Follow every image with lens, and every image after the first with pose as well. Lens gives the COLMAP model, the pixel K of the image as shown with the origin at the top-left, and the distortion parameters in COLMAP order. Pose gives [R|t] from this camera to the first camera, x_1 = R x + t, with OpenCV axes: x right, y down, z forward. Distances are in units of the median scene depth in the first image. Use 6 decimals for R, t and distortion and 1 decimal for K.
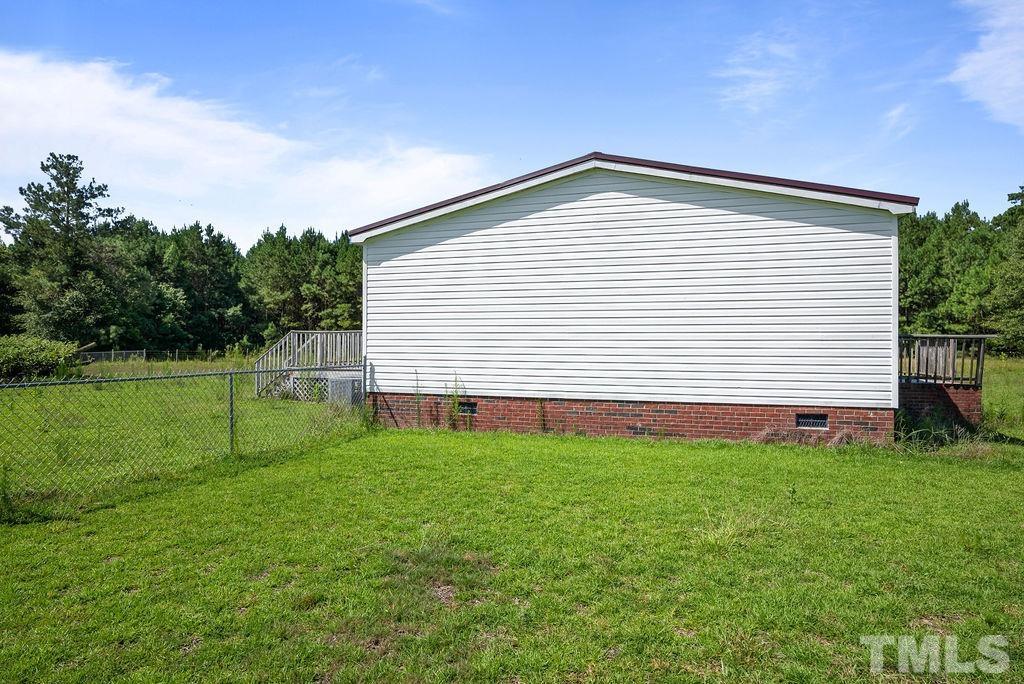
lens RADIAL K [[622.2, 0, 508.3], [0, 622.2, 329.5], [0, 0, 1]] dist [-0.002035, 0.000795]
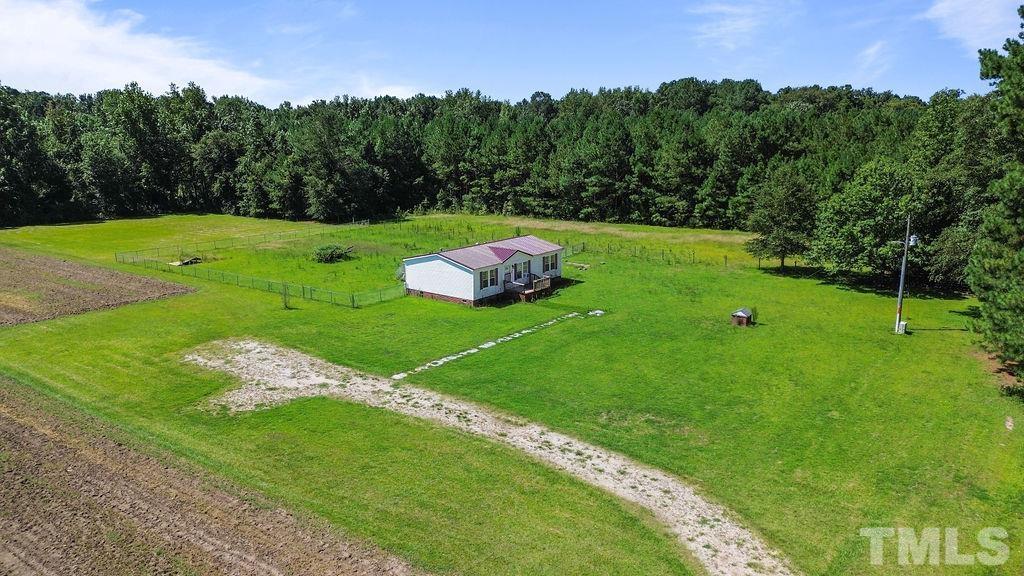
lens RADIAL K [[733.5, 0, 512.8], [0, 733.5, 276.4], [0, 0, 1]] dist [0.090808, -0.098067]
pose [[0.943794, 0.059778, -0.325084, 0.473935], [0.014279, 0.975219, 0.220782, -0.244881], [0.330225, -0.213015, 0.919552, -0.793371]]
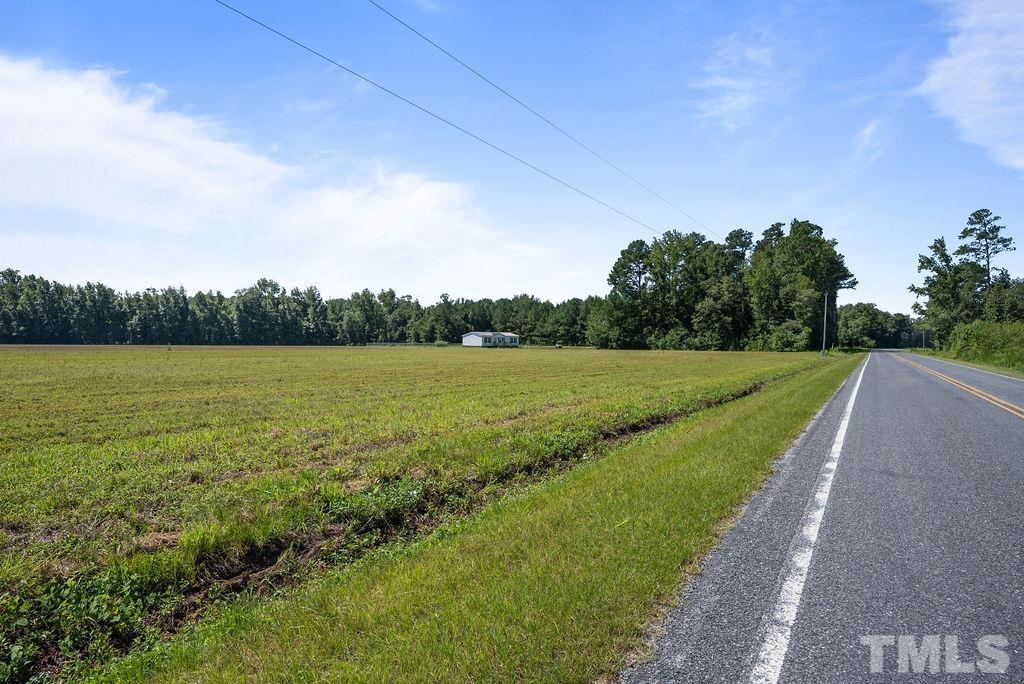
lens RADIAL K [[622.2, 0, 508.3], [0, 622.2, 329.5], [0, 0, 1]] dist [-0.002035, 0.000795]
pose [[0.873244, -0.002479, -0.487276, 1.519878], [0.003856, 0.999991, 0.001824, -0.058483], [0.487267, -0.003471, 0.873246, -2.193458]]
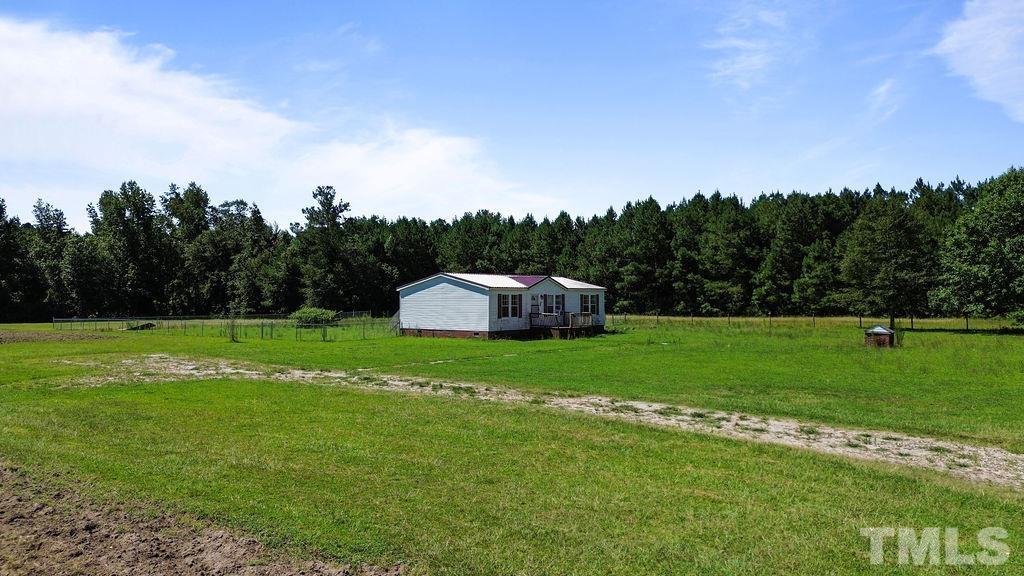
lens RADIAL K [[733.5, 0, 512.8], [0, 733.5, 276.4], [0, 0, 1]] dist [0.090808, -0.098067]
pose [[0.934798, -0.014373, -0.354888, 0.377814], [0.012711, 0.999895, -0.007013, -0.033423], [0.354952, 0.002044, 0.934882, -0.561099]]
